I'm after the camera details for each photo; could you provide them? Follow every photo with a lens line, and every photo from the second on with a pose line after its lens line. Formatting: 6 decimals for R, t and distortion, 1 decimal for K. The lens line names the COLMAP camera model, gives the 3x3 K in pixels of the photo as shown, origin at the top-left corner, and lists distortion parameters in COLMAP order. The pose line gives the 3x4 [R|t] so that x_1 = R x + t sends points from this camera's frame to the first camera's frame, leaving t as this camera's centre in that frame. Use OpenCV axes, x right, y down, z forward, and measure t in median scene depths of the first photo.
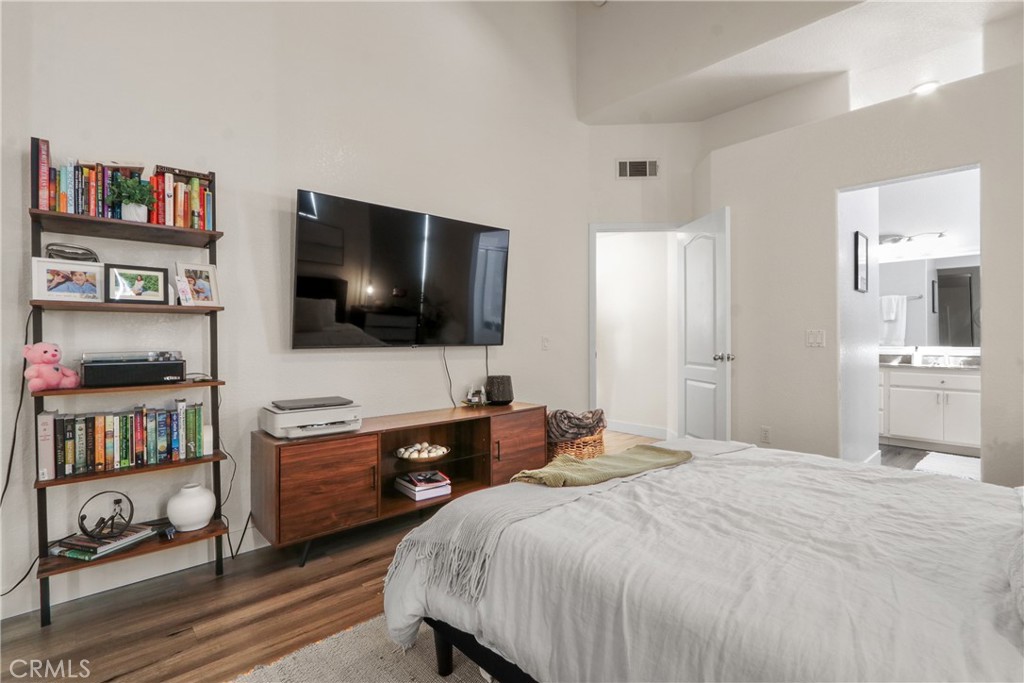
lens RADIAL K [[478.4, 0, 513.8], [0, 478.4, 337.5], [0, 0, 1]] dist [-0.017091, 0.004058]
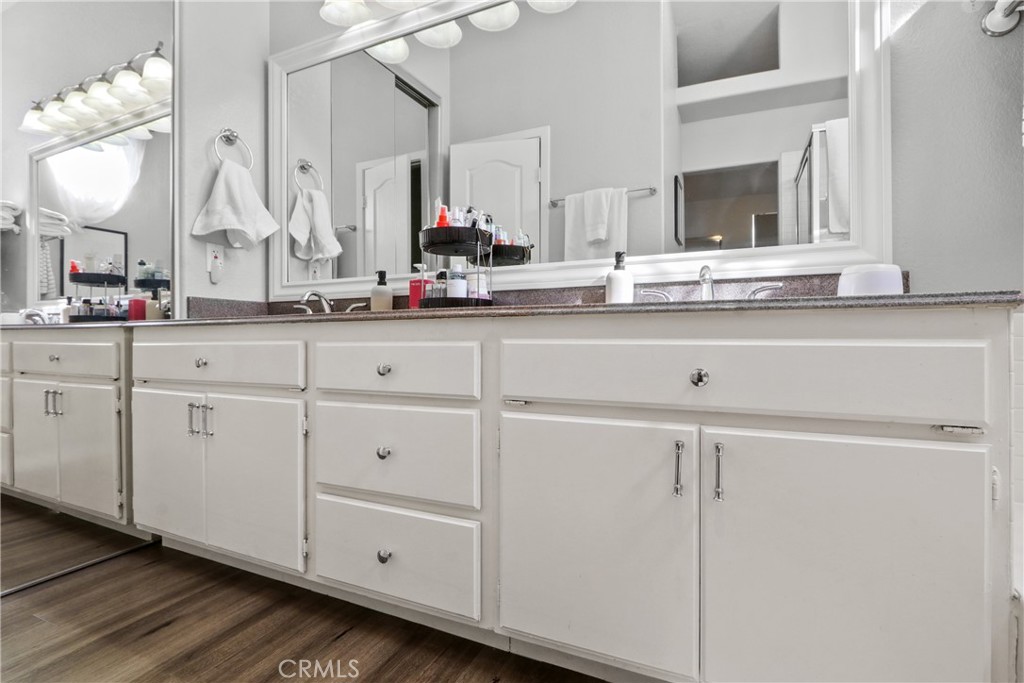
lens RADIAL K [[478.4, 0, 515.5], [0, 478.4, 338.6], [0, 0, 1]] dist [-0.017091, 0.004058]
pose [[0.925465, -0.005027, 0.378801, 0.646053], [0.004957, 0.999987, 0.001161, 0.065351], [-0.378801, 0.000804, 0.925478, 0.716783]]
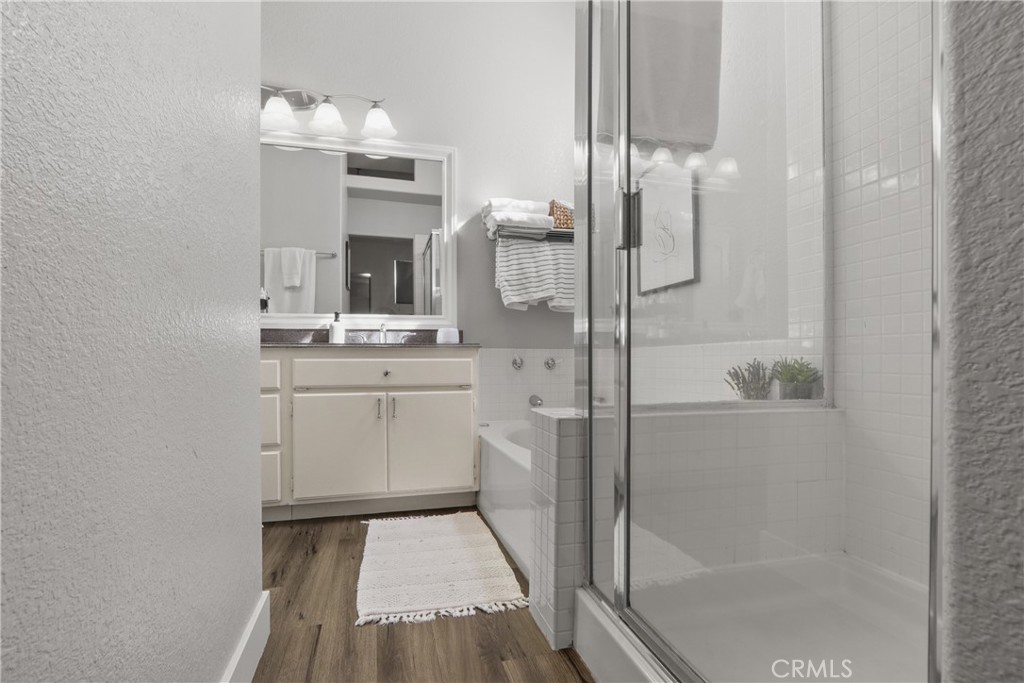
lens RADIAL K [[478.4, 0, 514.2], [0, 478.4, 357.9], [0, 0, 1]] dist [-0.017091, 0.004058]
pose [[0.451996, -0.004279, 0.892010, 0.442289], [0.007325, 0.999973, 0.001085, 0.065970], [-0.891990, 0.006044, 0.452015, 0.554217]]
